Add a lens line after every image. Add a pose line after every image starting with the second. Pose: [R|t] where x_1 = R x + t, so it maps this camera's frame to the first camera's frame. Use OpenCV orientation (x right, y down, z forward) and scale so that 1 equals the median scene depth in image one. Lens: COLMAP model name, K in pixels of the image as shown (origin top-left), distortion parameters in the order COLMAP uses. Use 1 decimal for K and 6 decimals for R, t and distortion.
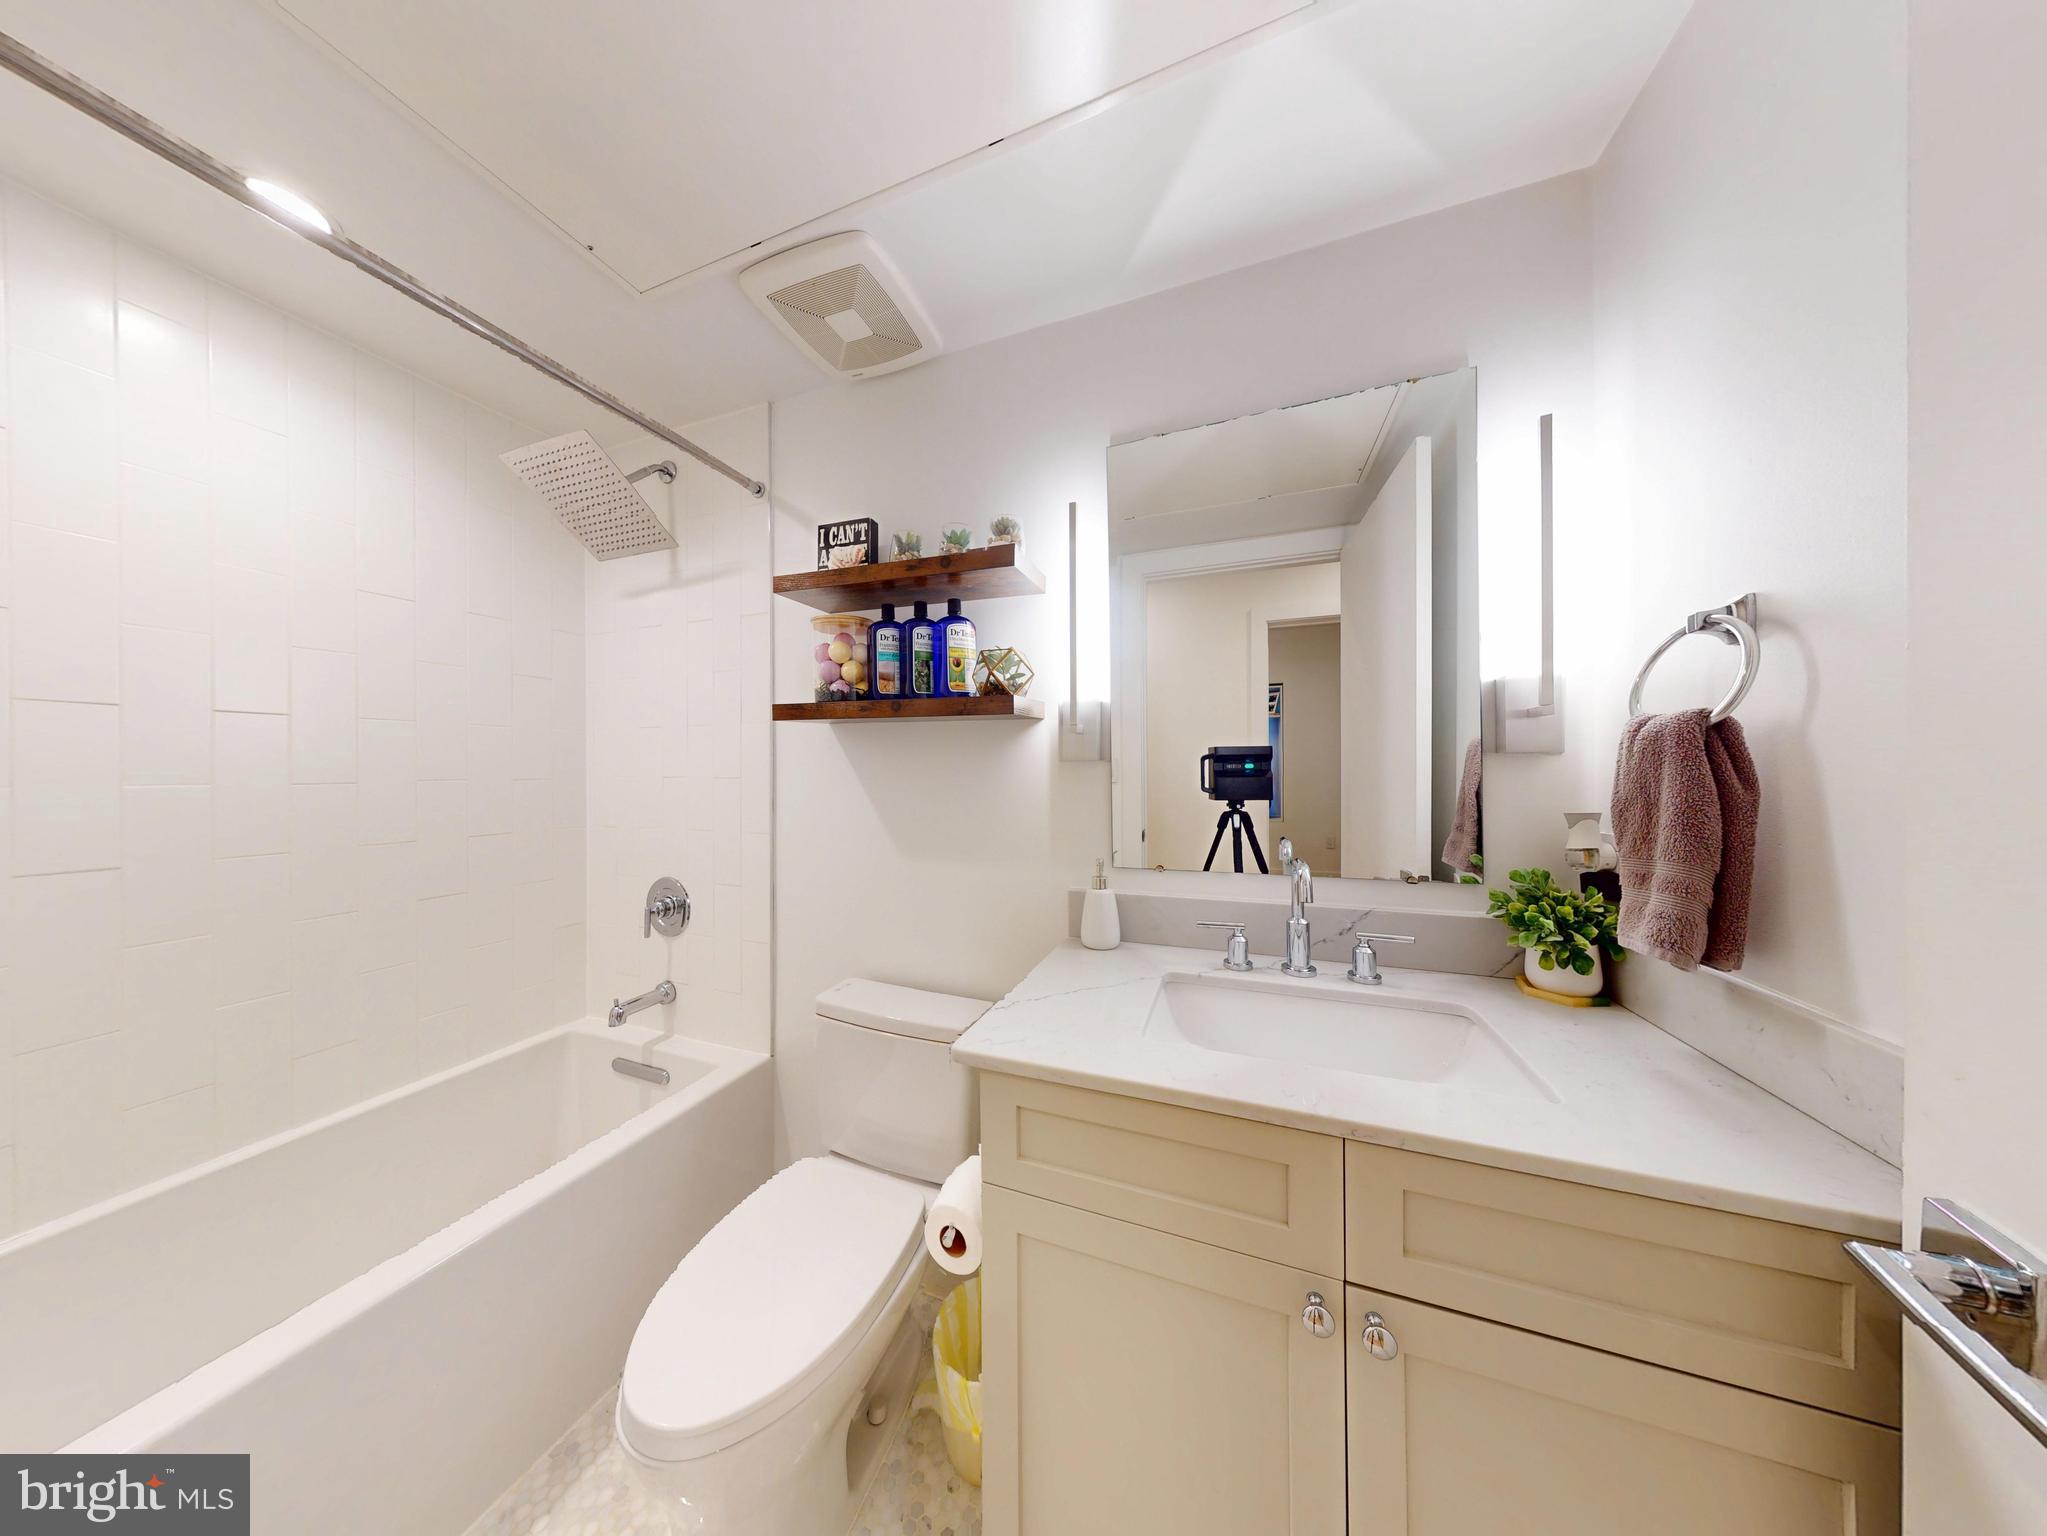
lens RADIAL K [[574.9, 0, 1023.5], [0, 574.9, 768.0], [0, 0, 1]] dist [0.000237, -0.000010]
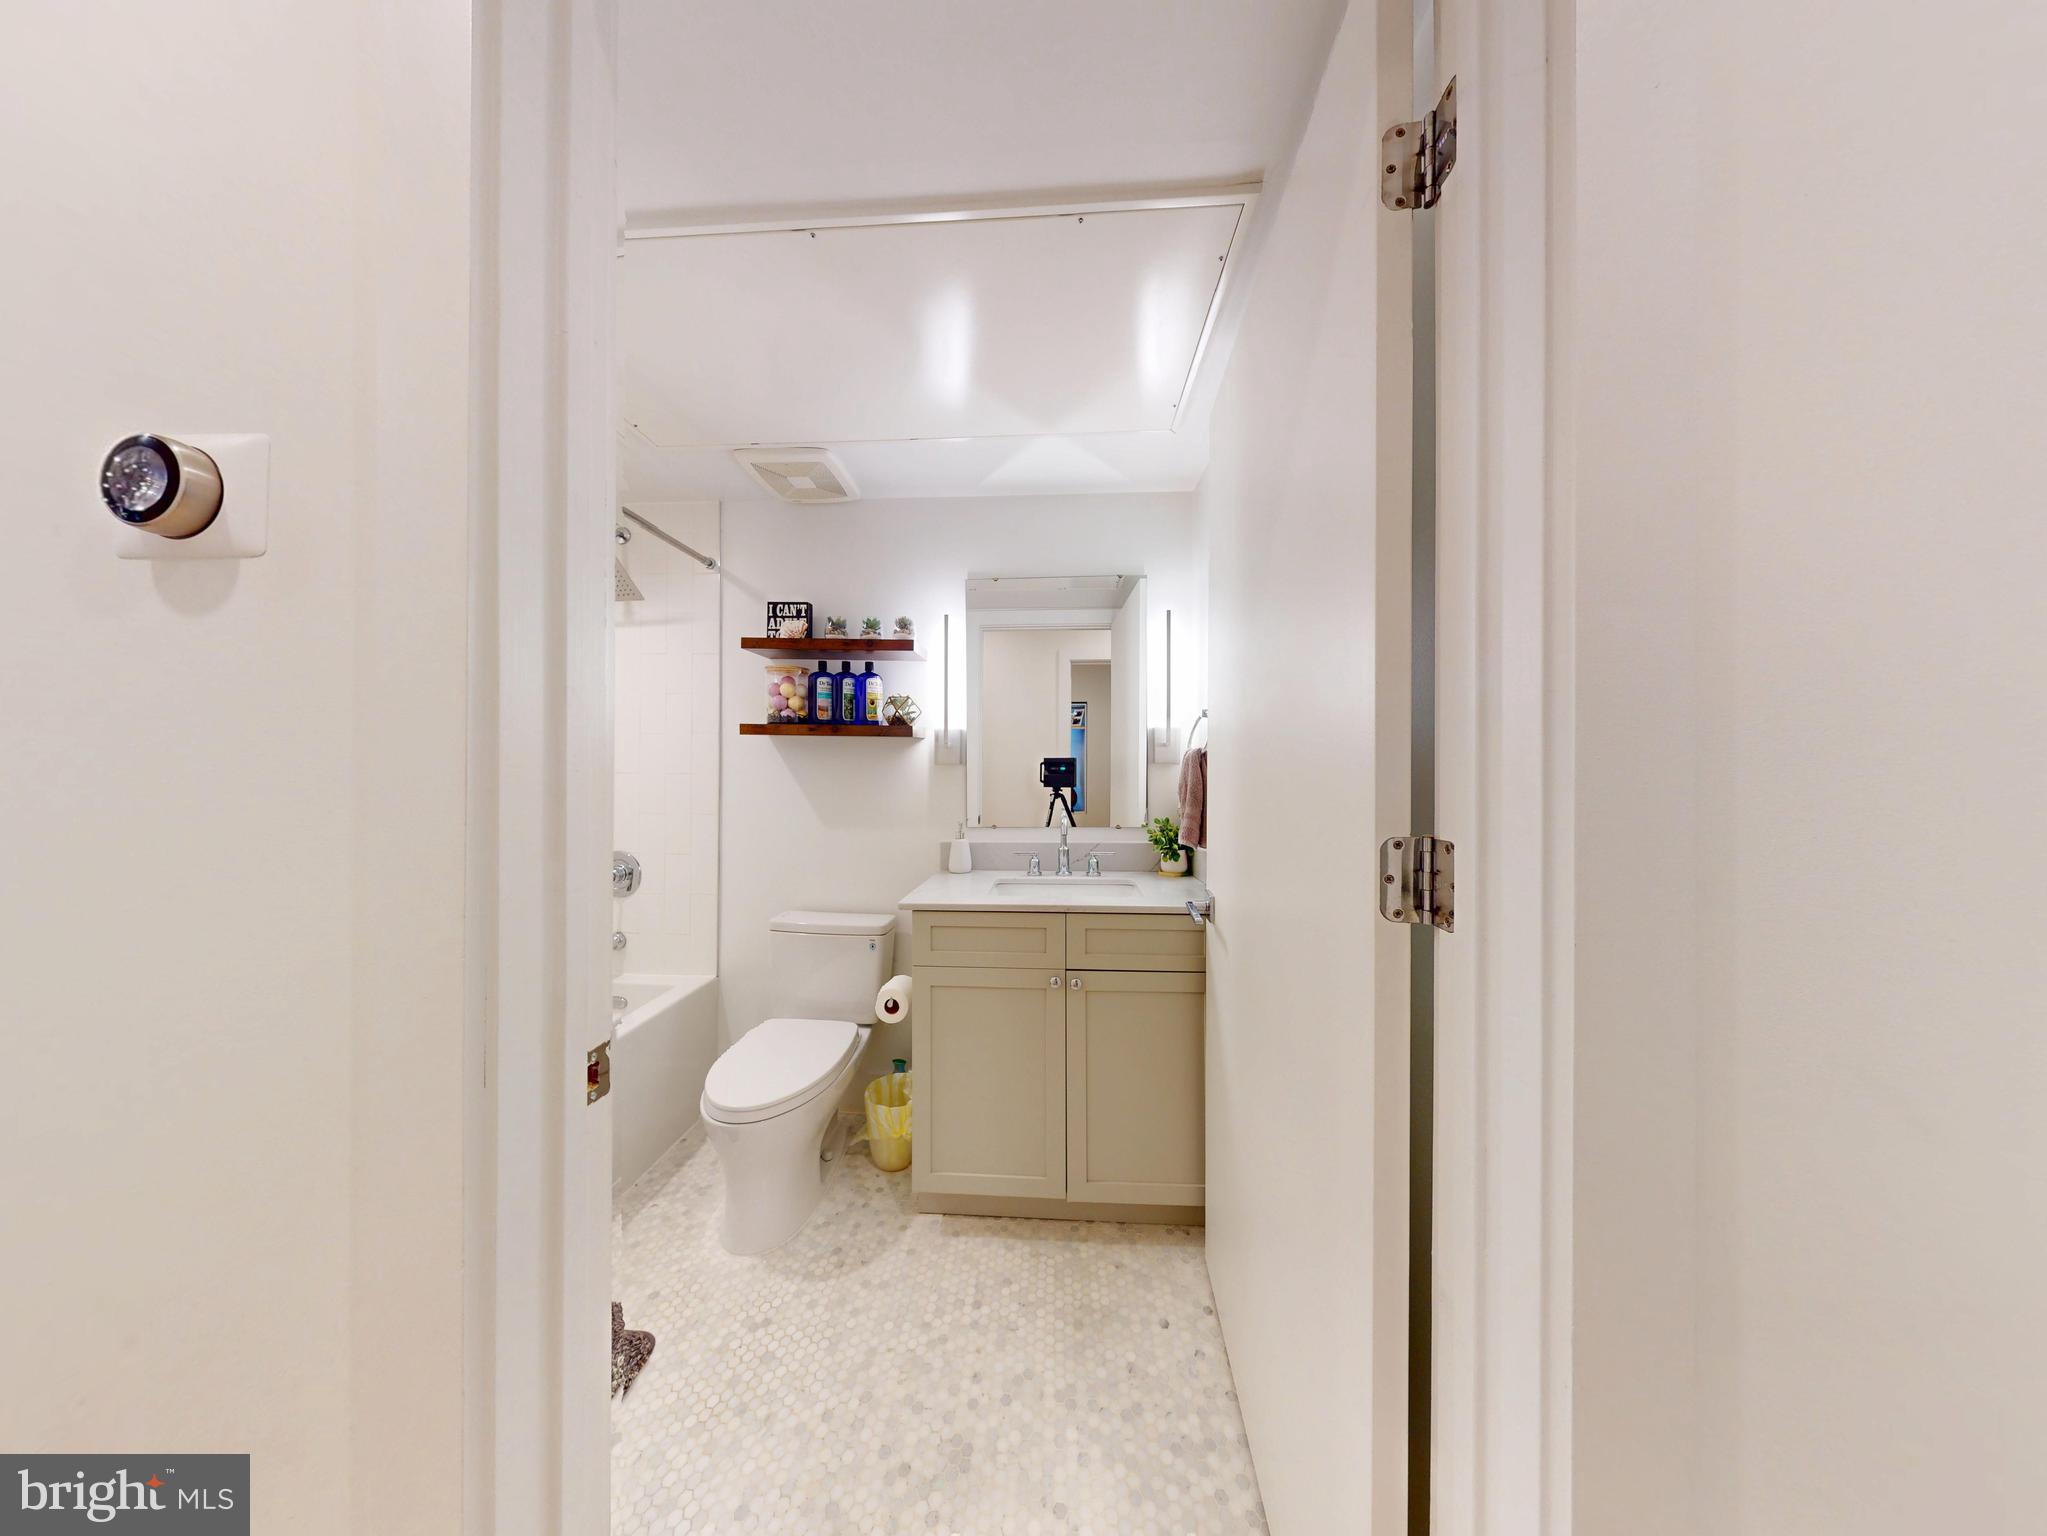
lens RADIAL K [[574.9, 0, 1023.5], [0, 574.9, 768.0], [0, 0, 1]] dist [0.000237, -0.000010]
pose [[0.957013, 0.007694, 0.289942, -0.168846], [-0.007575, 0.999970, -0.001536, -0.000782], [-0.289945, -0.000727, 0.957043, -0.634117]]
